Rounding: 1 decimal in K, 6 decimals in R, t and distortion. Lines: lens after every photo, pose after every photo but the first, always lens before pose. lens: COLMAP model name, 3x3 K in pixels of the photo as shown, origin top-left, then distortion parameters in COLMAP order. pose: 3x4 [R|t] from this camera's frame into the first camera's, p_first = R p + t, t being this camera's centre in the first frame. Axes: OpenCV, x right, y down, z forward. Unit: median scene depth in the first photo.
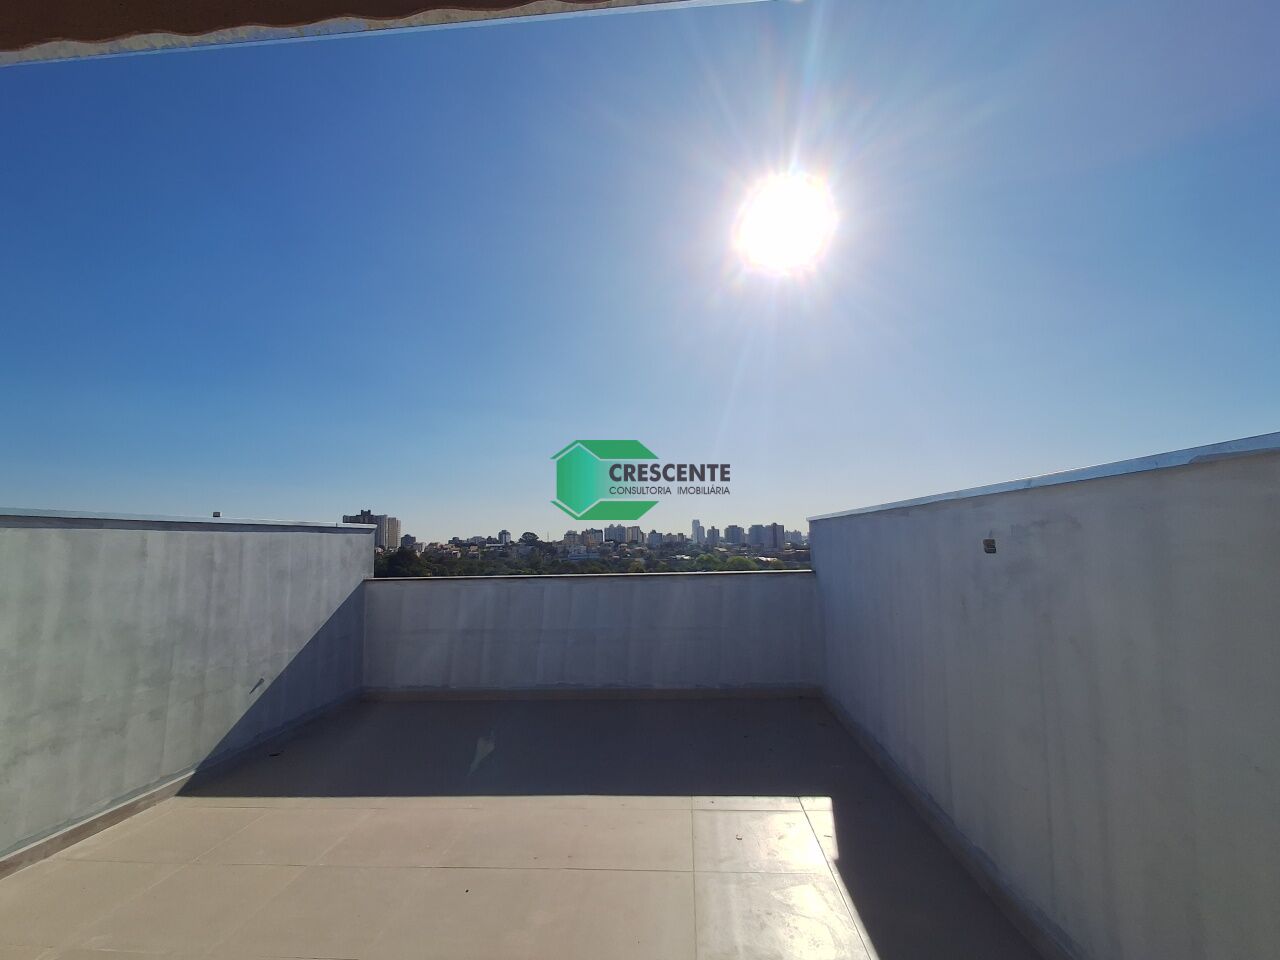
lens RADIAL K [[588.0, 0, 640.0], [0, 588.0, 480.0], [0, 0, 1]] dist [0.003359, 0.000331]
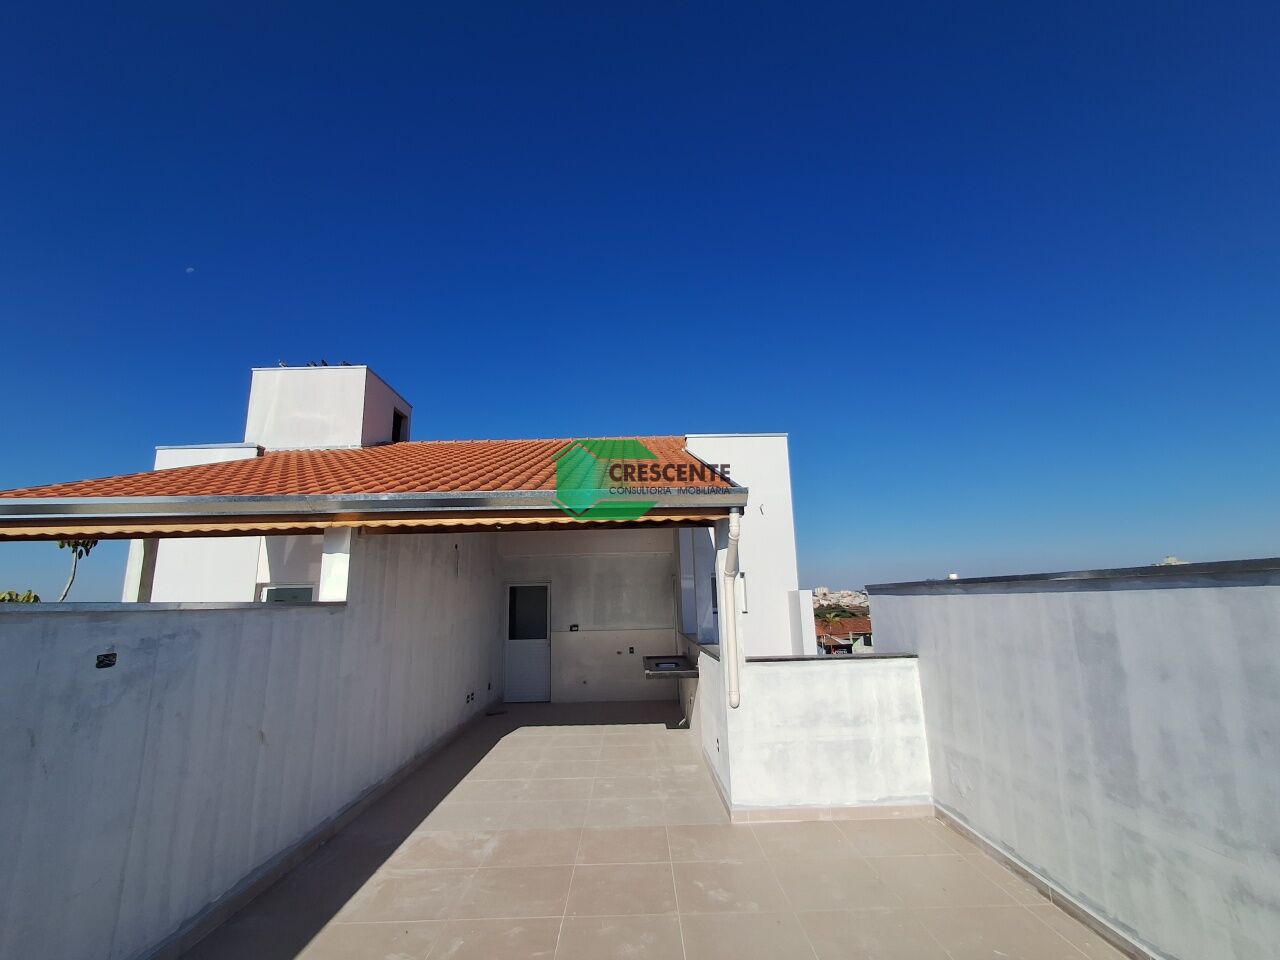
lens RADIAL K [[588.0, 0, 640.0], [0, 588.0, 480.0], [0, 0, 1]] dist [0.003359, 0.000331]
pose [[-0.994427, 0.024678, -0.102494, -0.254144], [0.054860, 0.951344, -0.303208, 0.177545], [0.090024, -0.307141, -0.947396, 2.183415]]
